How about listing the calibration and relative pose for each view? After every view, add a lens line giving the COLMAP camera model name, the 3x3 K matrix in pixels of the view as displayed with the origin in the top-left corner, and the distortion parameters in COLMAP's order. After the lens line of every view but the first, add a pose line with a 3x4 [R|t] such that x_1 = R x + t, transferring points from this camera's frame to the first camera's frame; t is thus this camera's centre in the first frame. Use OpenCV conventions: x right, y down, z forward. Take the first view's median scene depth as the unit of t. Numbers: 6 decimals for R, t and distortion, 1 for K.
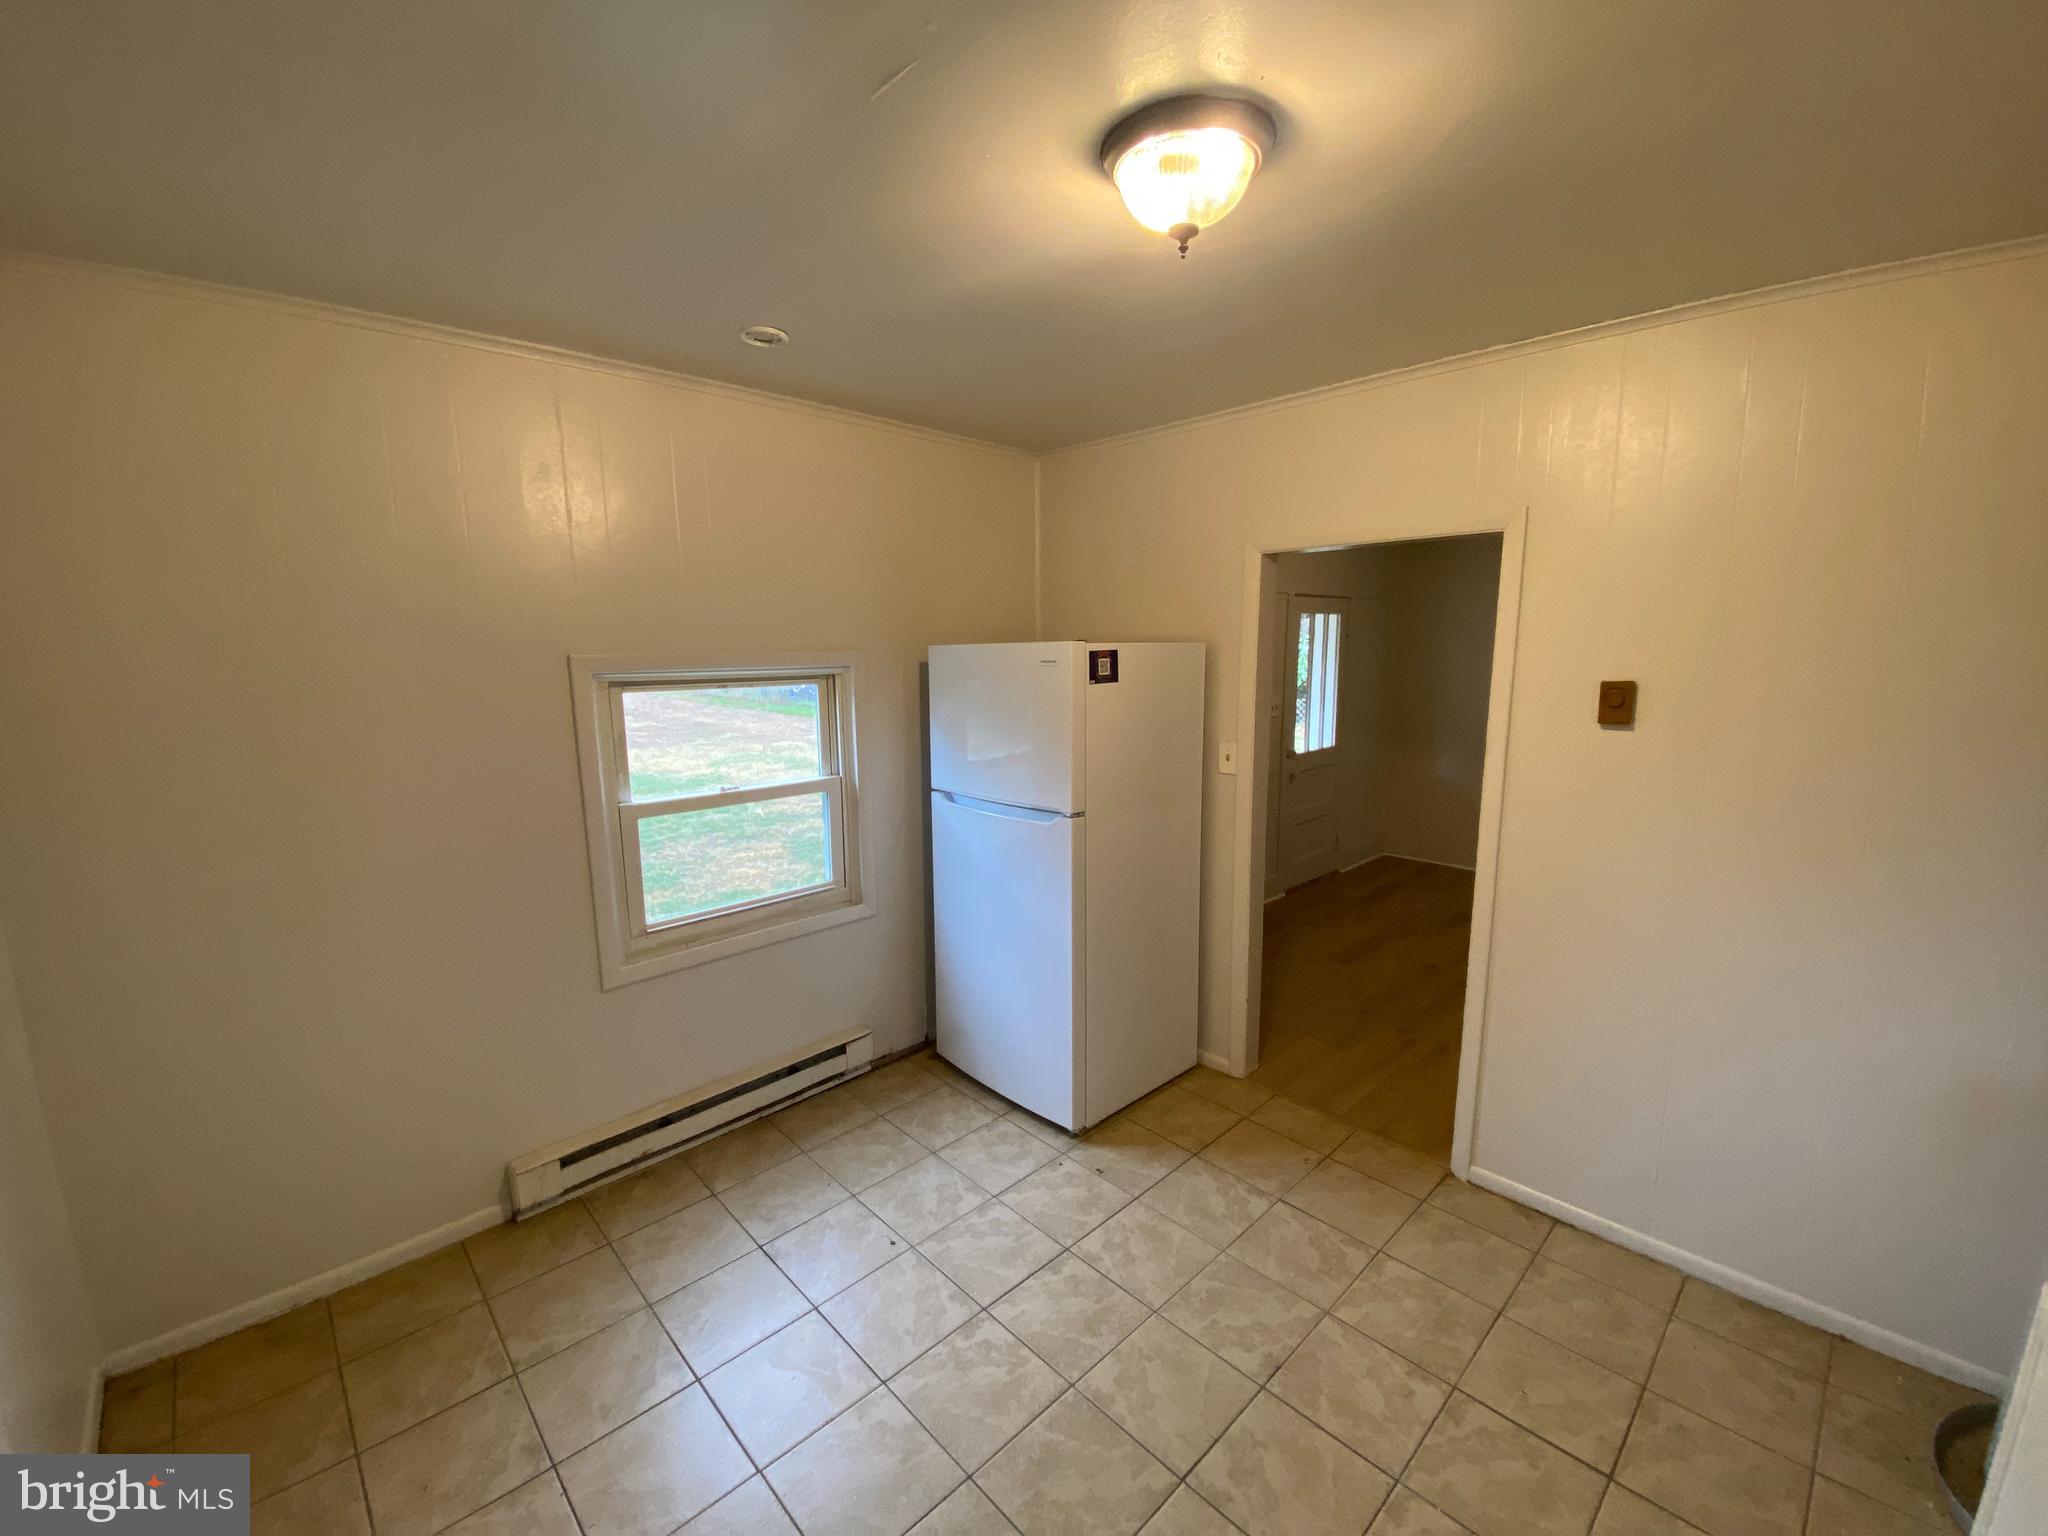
lens RADIAL K [[841.3, 0, 1024.6], [0, 841.3, 767.9], [0, 0, 1]] dist [0.010121, -0.017443]
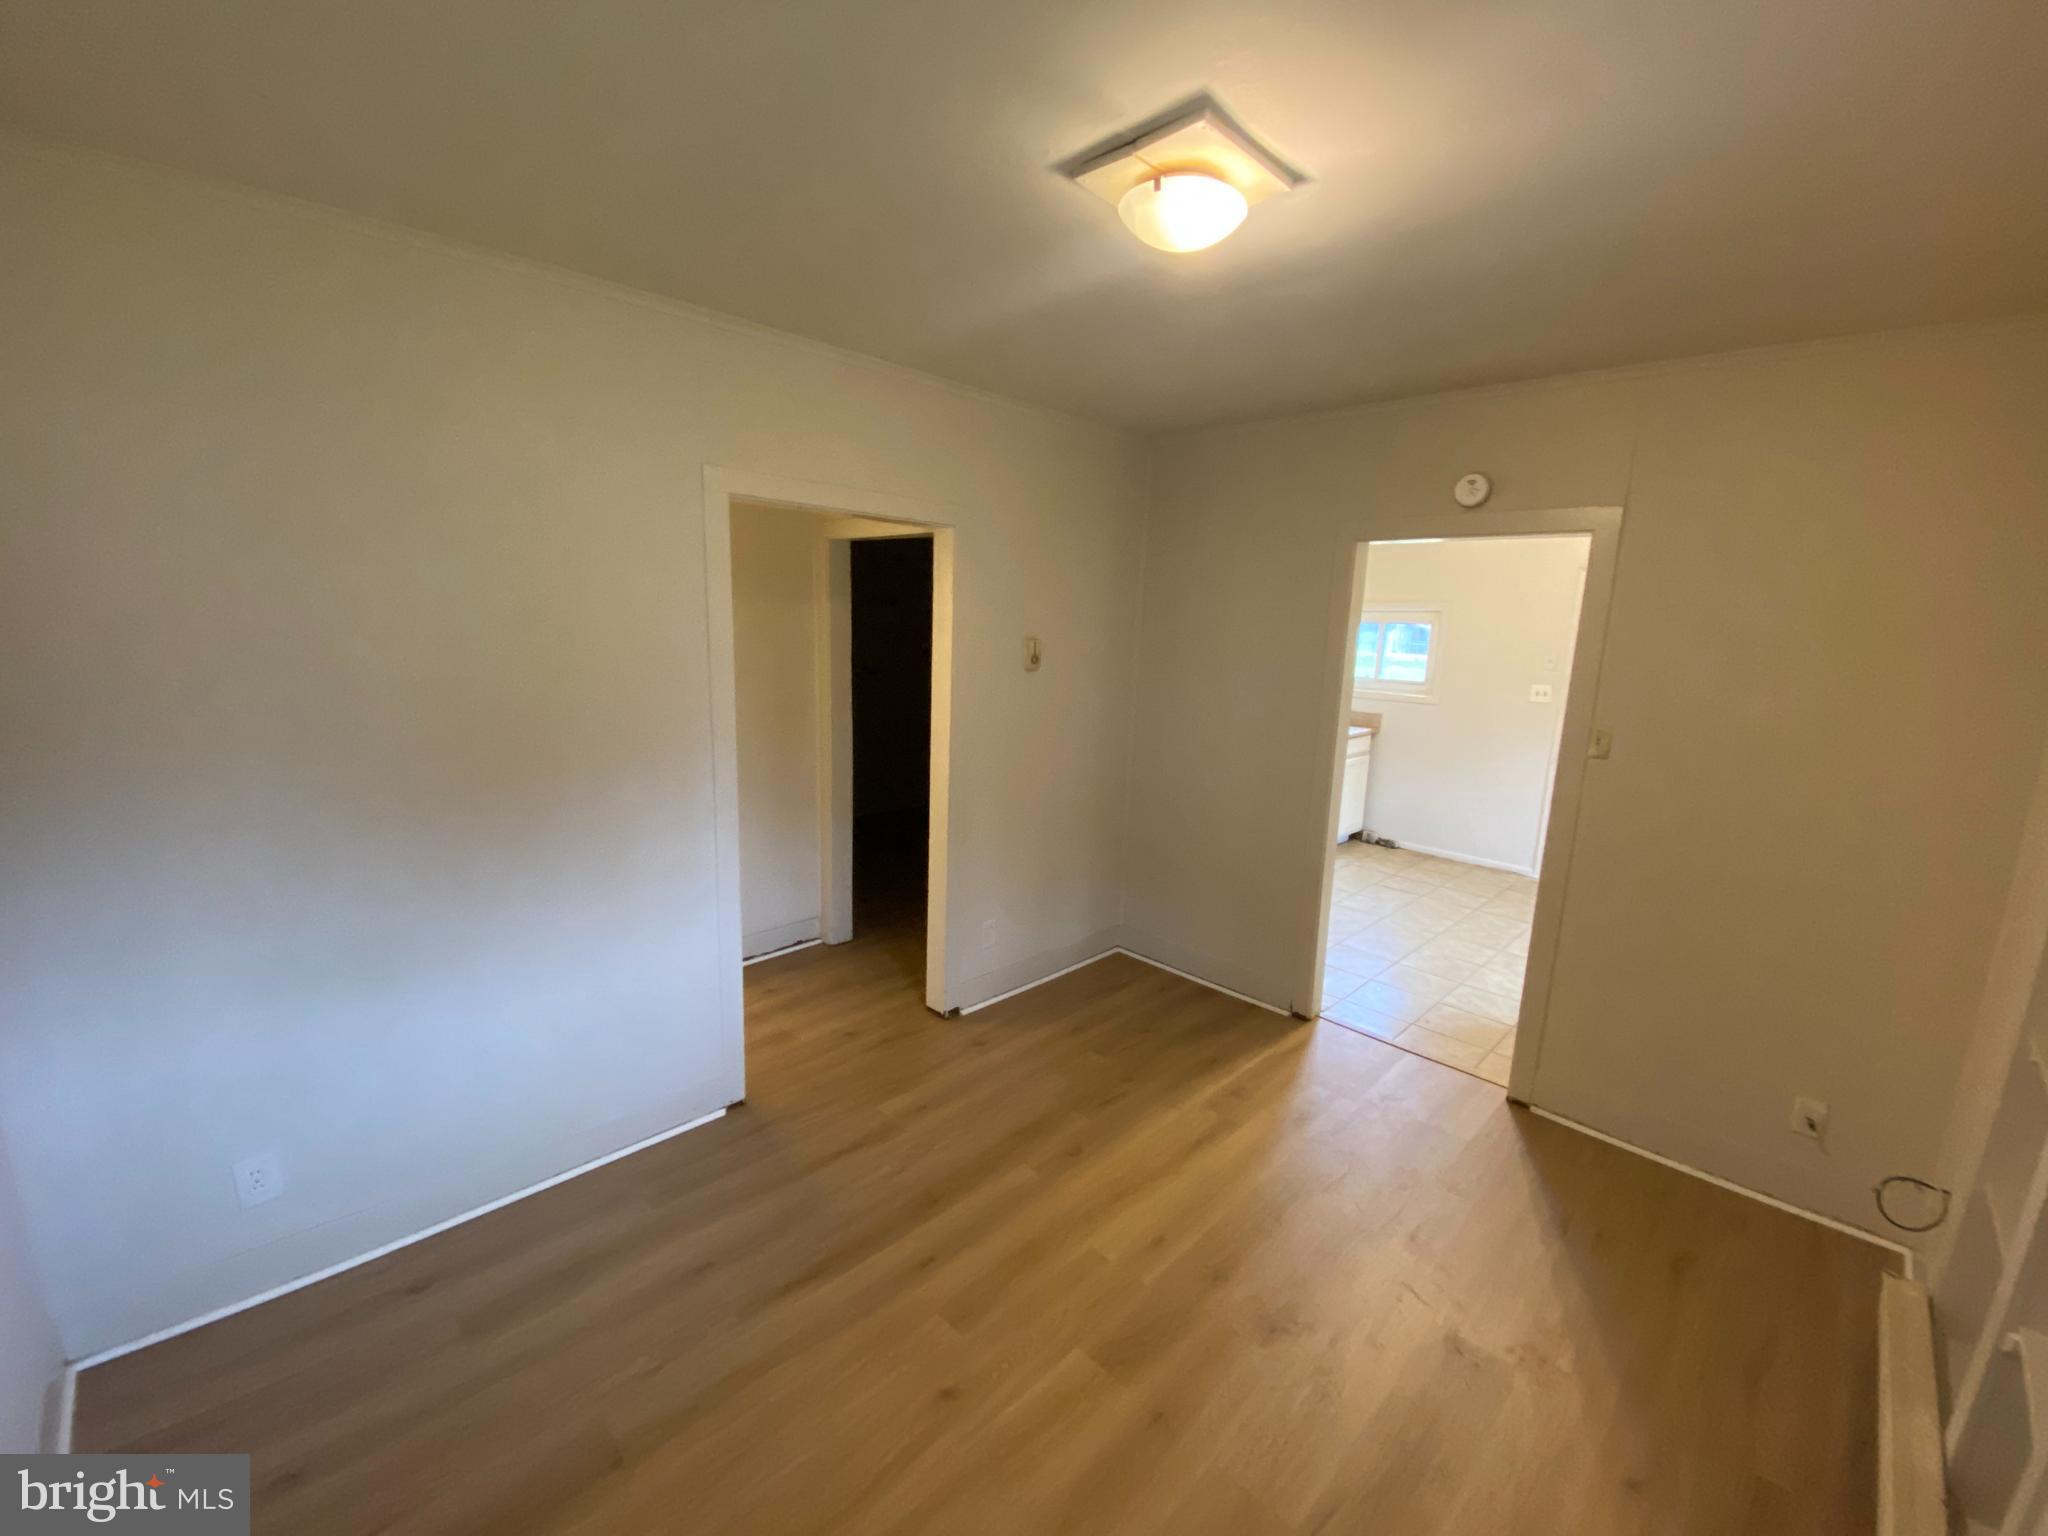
lens RADIAL K [[824.2, 0, 1022.6], [0, 824.2, 772.5], [0, 0, 1]] dist [0.012190, -0.019726]
pose [[-0.999714, -0.019461, -0.013916, 1.115615], [-0.023009, 0.941446, 0.336378, -0.361177], [0.006555, 0.336602, -0.941624, 2.340455]]
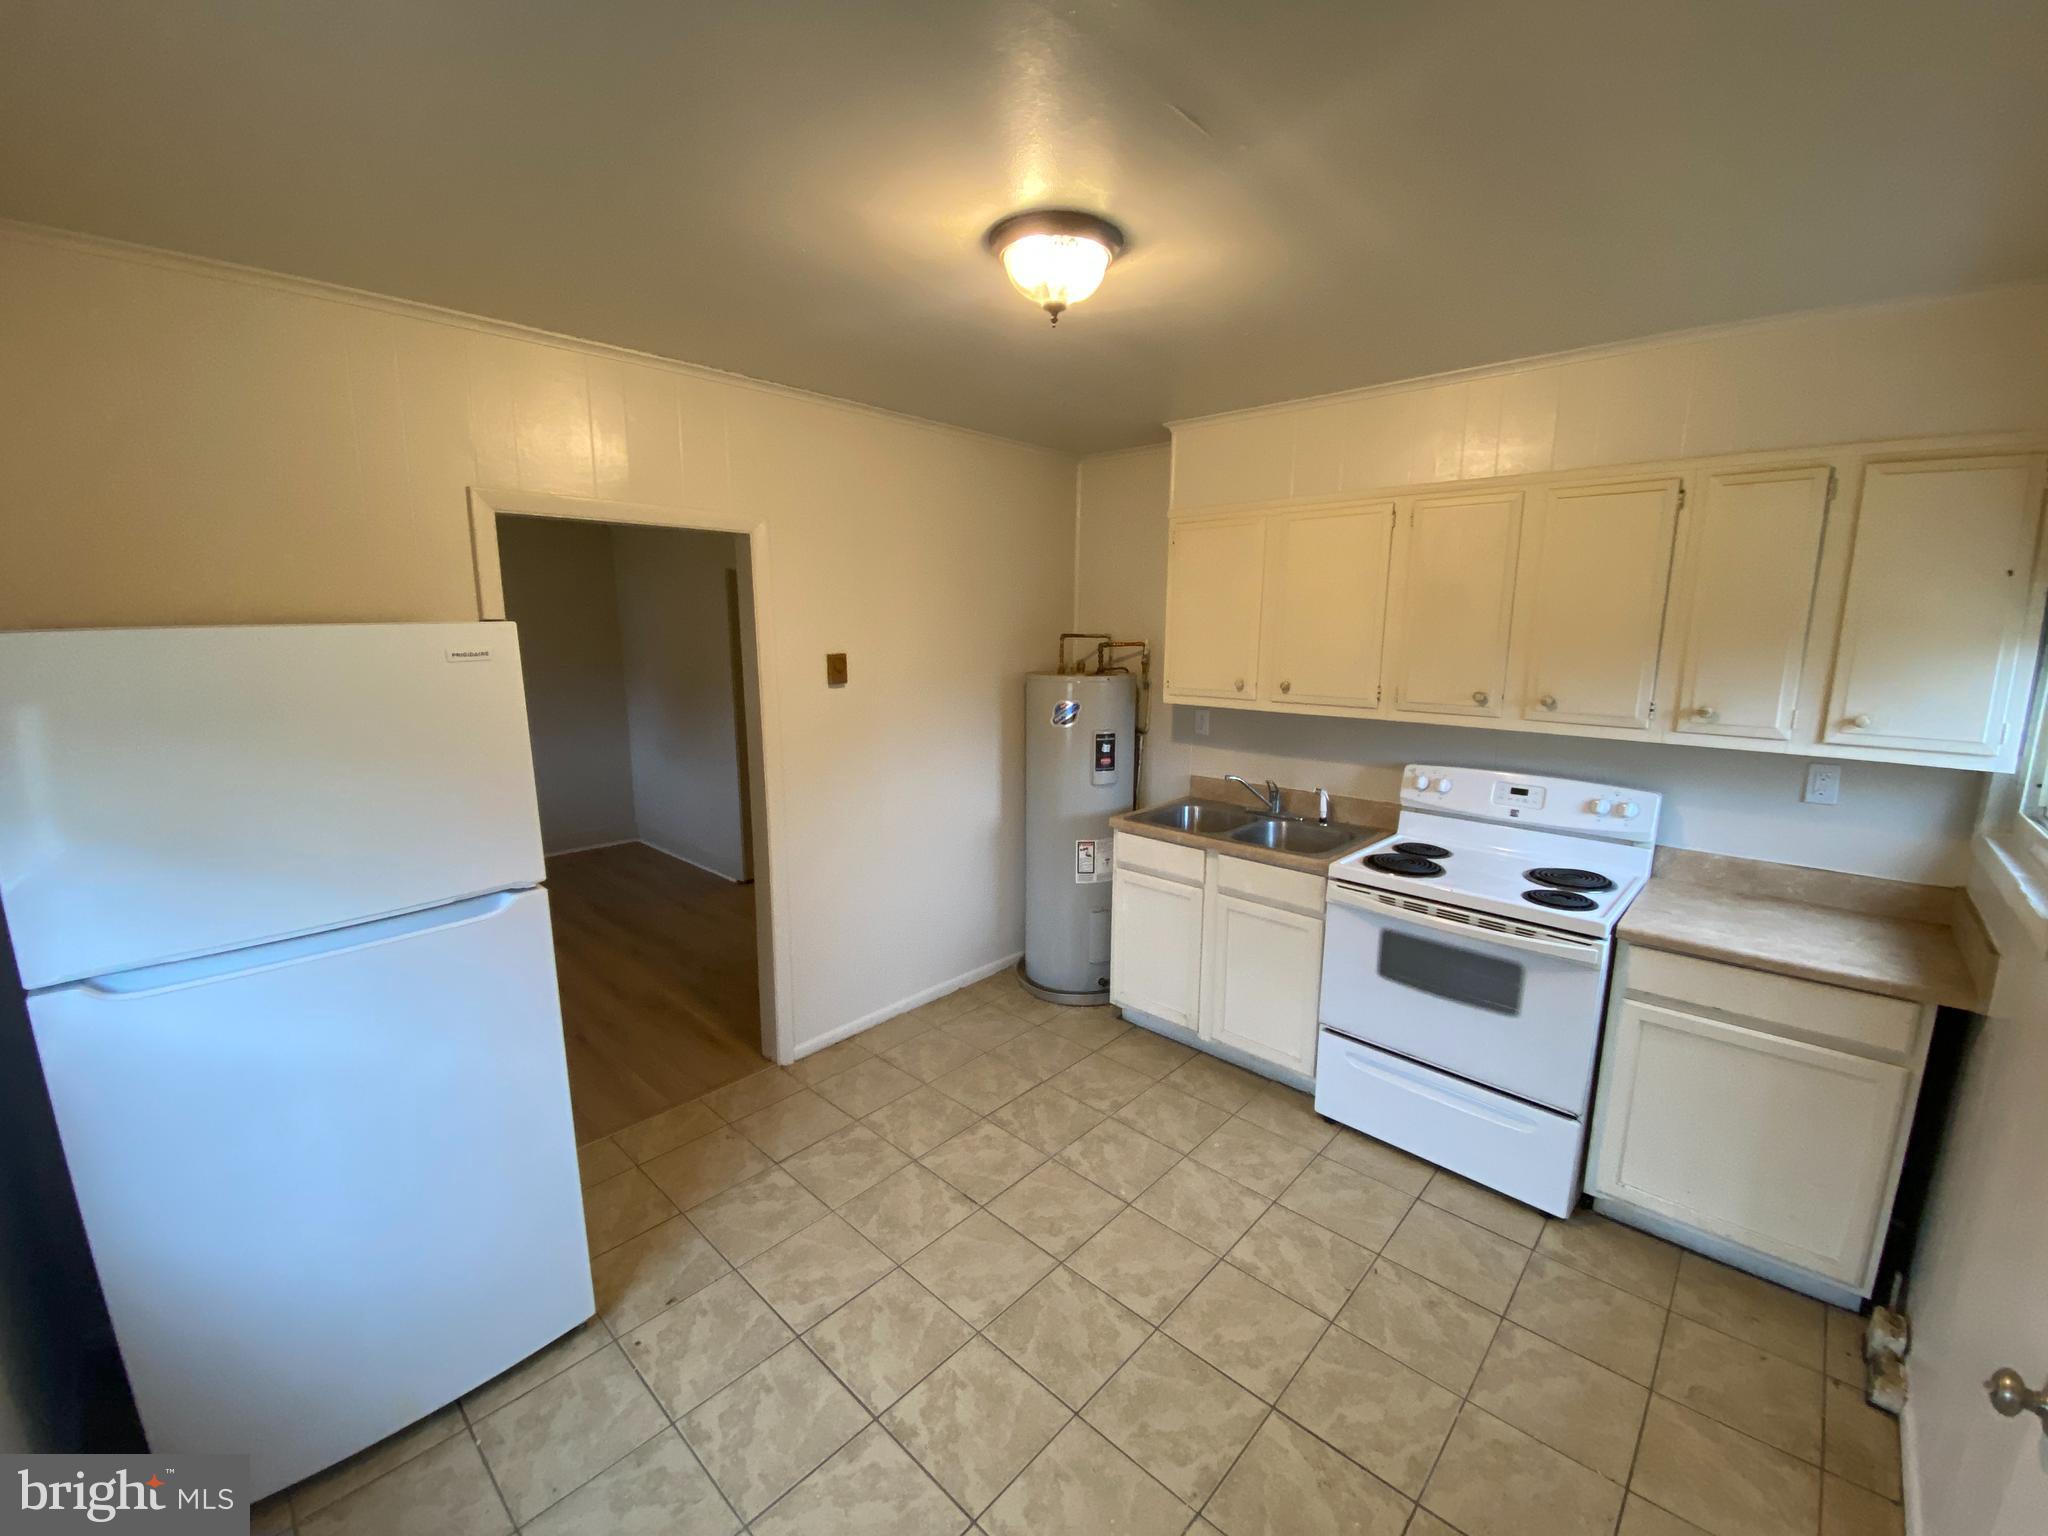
lens RADIAL K [[828.6, 0, 1022.0], [0, 828.6, 773.7], [0, 0, 1]] dist [0.008257, -0.016763]
pose [[-0.056352, -0.182932, 0.981509, -0.667617], [0.152743, 0.969919, 0.189542, -0.111200], [-0.986658, 0.160600, -0.026715, 0.680659]]
